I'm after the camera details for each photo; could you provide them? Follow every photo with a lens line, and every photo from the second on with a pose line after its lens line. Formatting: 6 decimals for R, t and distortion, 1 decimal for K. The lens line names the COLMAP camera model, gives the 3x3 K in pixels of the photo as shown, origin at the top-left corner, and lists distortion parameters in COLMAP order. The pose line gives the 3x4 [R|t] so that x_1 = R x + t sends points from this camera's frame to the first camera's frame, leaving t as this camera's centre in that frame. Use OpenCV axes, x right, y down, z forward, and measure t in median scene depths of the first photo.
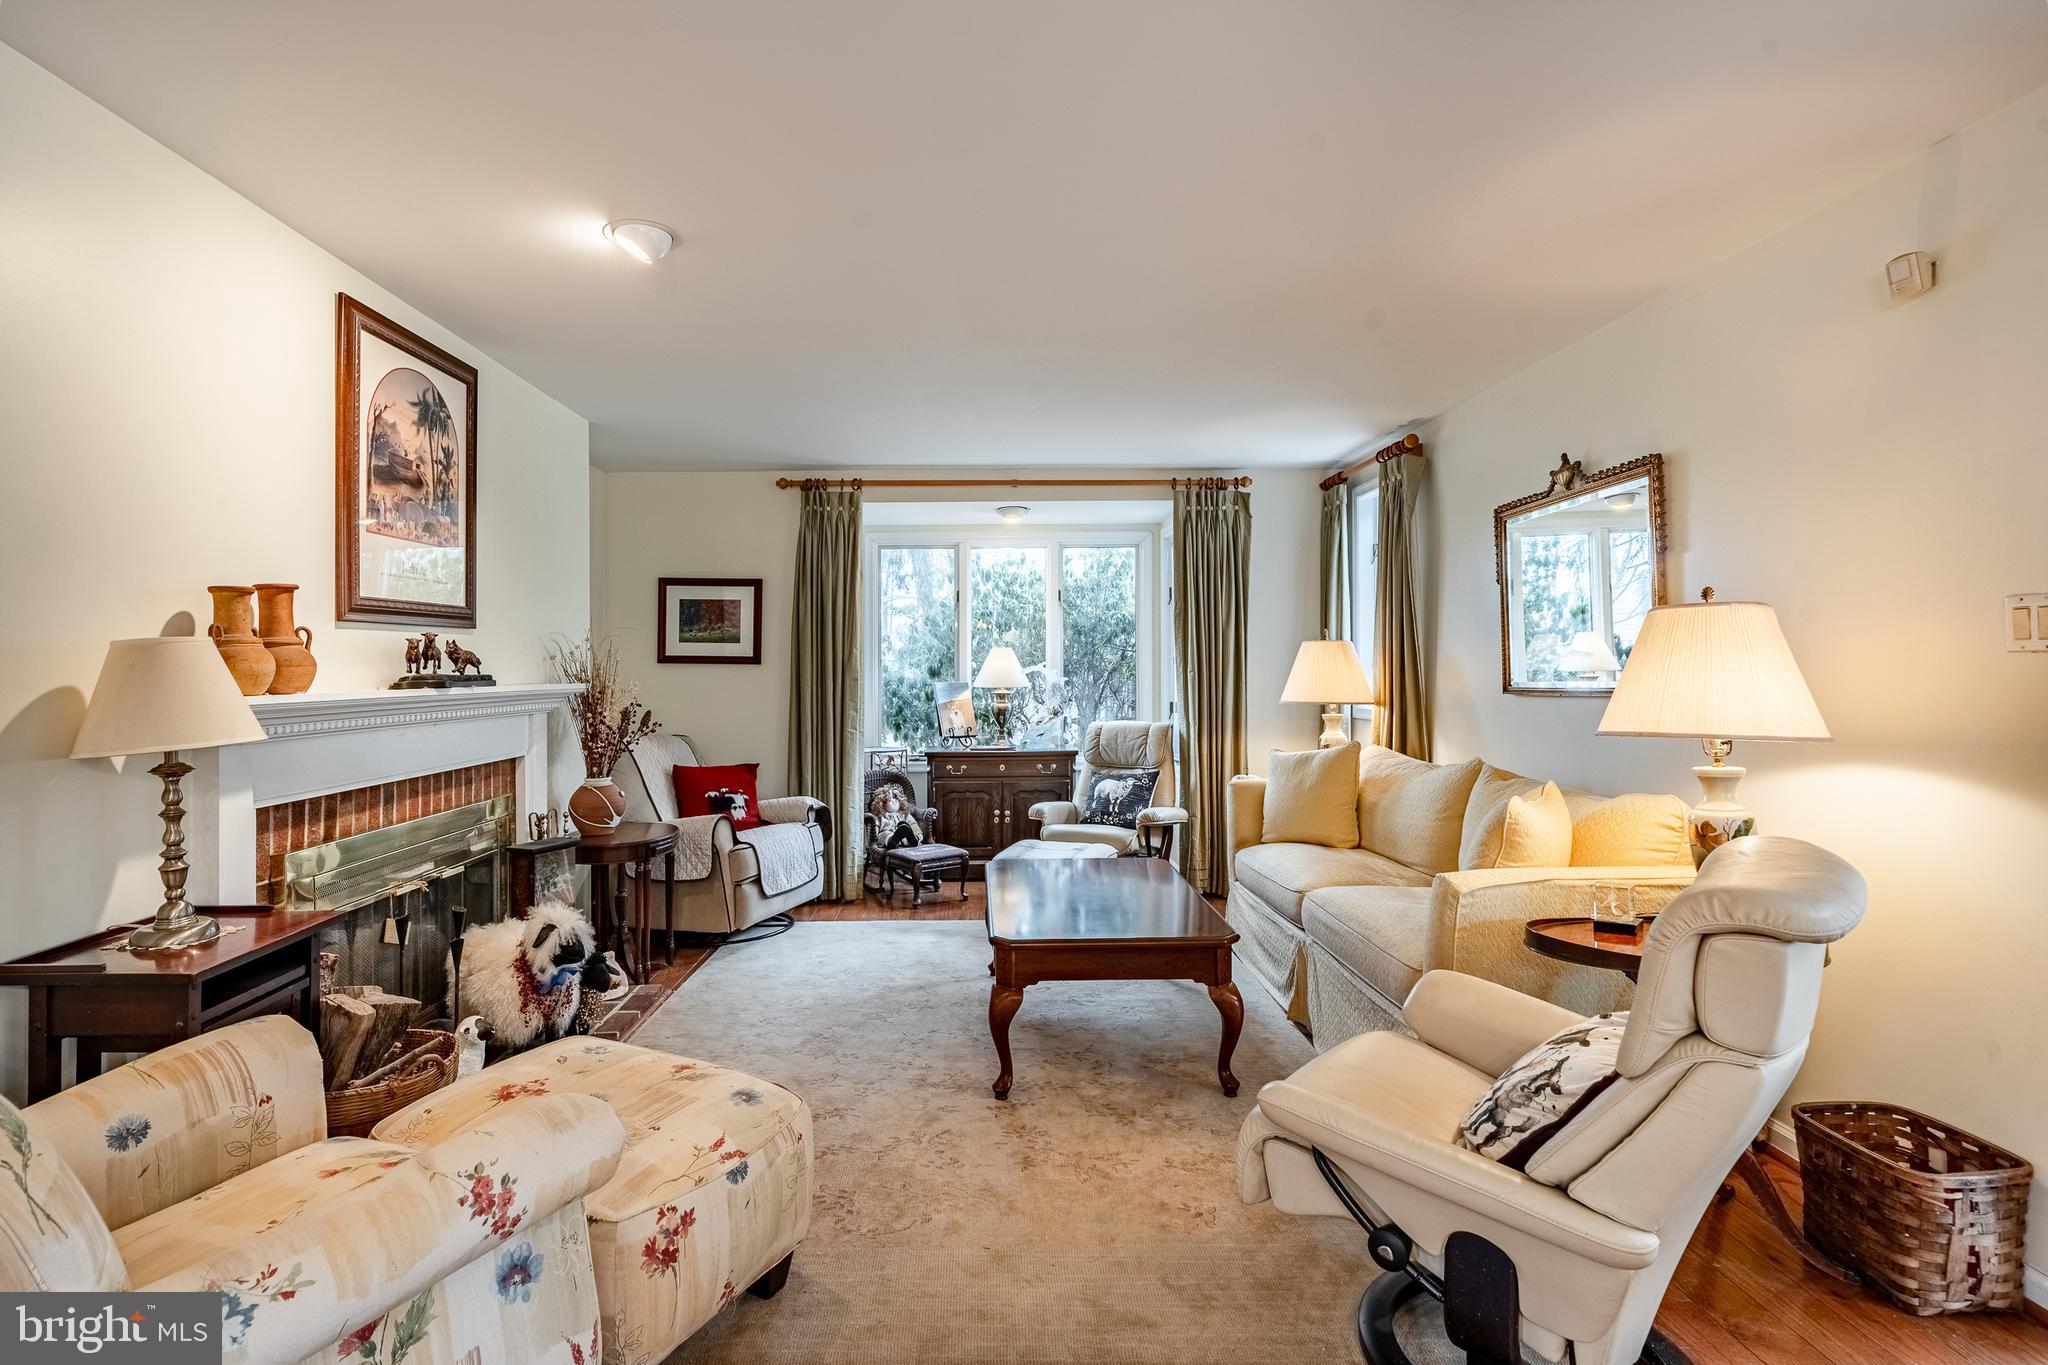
lens RADIAL K [[1005.3, 0, 1019.7], [0, 1005.3, 672.3], [0, 0, 1]] dist [0.000313, 0.000349]
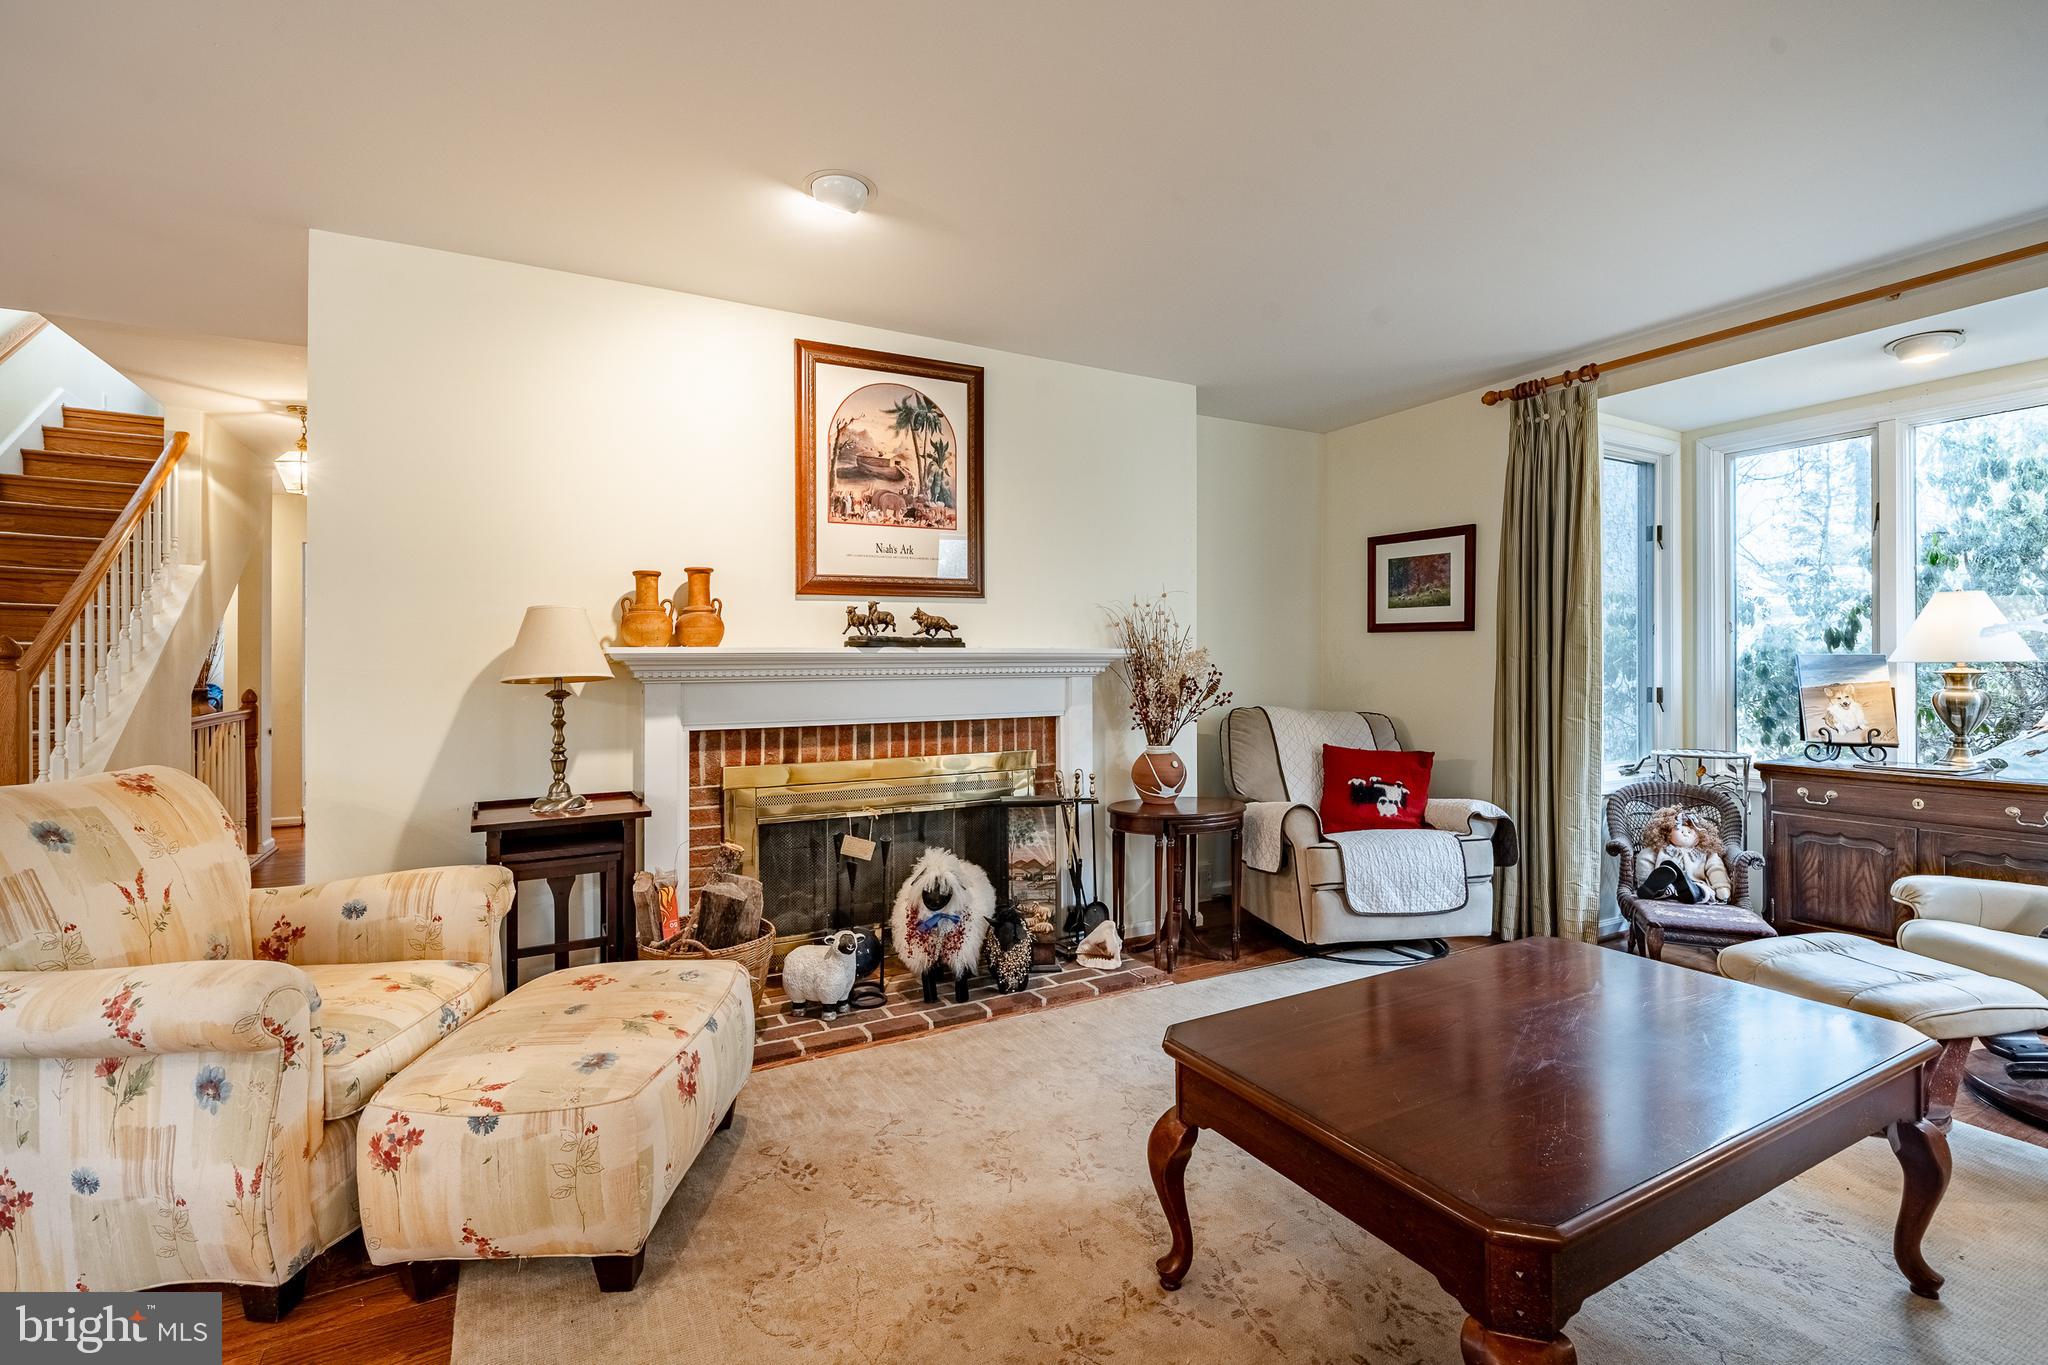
lens RADIAL K [[932.1, 0, 1024.7], [0, 932.1, 658.3], [0, 0, 1]] dist [-0.002052, 0.000151]
pose [[0.445062, -0.002476, -0.895496, 0.419976], [-0.000236, 0.999996, -0.002882, 0.027609], [0.895500, 0.001494, 0.445060, 0.589314]]
